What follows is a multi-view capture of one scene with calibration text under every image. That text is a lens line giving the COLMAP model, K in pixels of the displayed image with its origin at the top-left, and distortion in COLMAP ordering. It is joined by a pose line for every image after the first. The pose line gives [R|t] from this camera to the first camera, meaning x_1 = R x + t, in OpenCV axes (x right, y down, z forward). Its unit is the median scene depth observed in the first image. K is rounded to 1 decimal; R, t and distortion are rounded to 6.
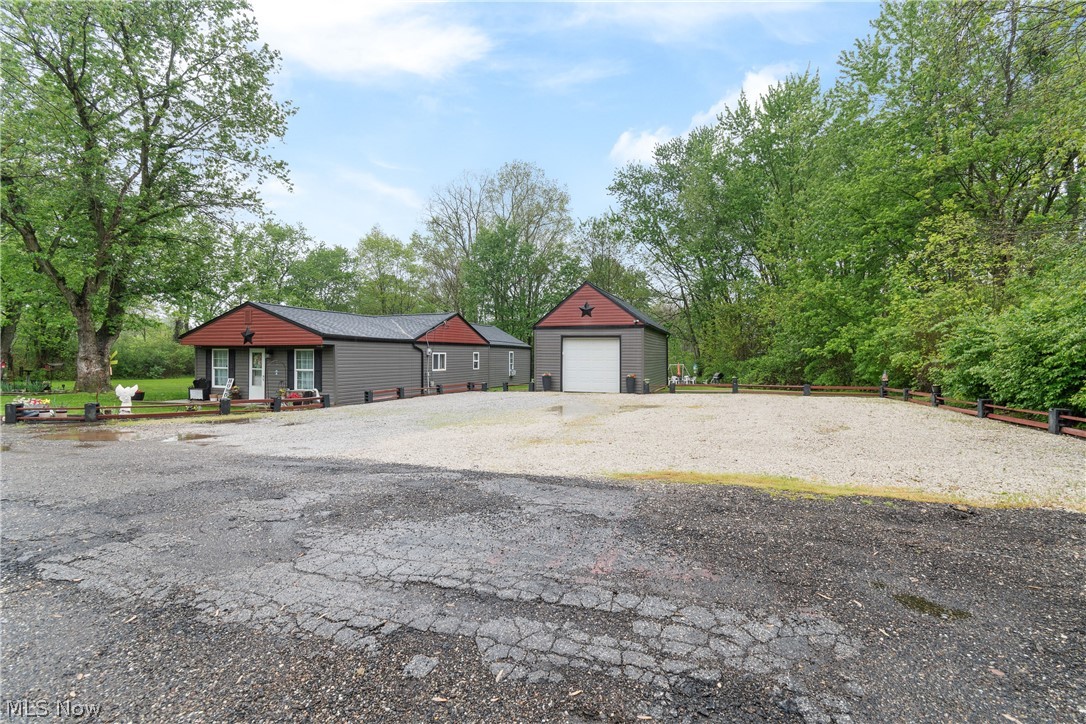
lens RADIAL K [[476.7, 0, 545.6], [0, 476.7, 356.7], [0, 0, 1]] dist [-0.002885, -0.000298]
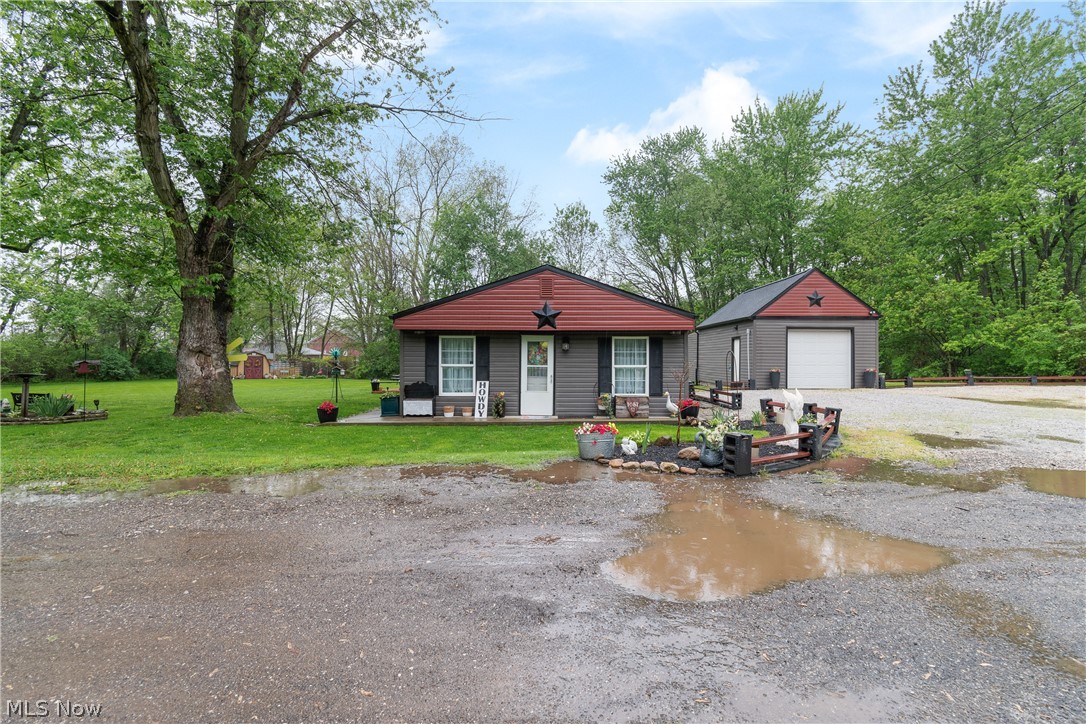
lens RADIAL K [[476.7, 0, 548.4], [0, 476.7, 362.3], [0, 0, 1]] dist [-0.002885, -0.000298]
pose [[0.939542, -0.005192, 0.342395, -0.778571], [-0.000667, 0.999855, 0.016994, 0.008790], [-0.342434, -0.016195, 0.939402, 0.346738]]
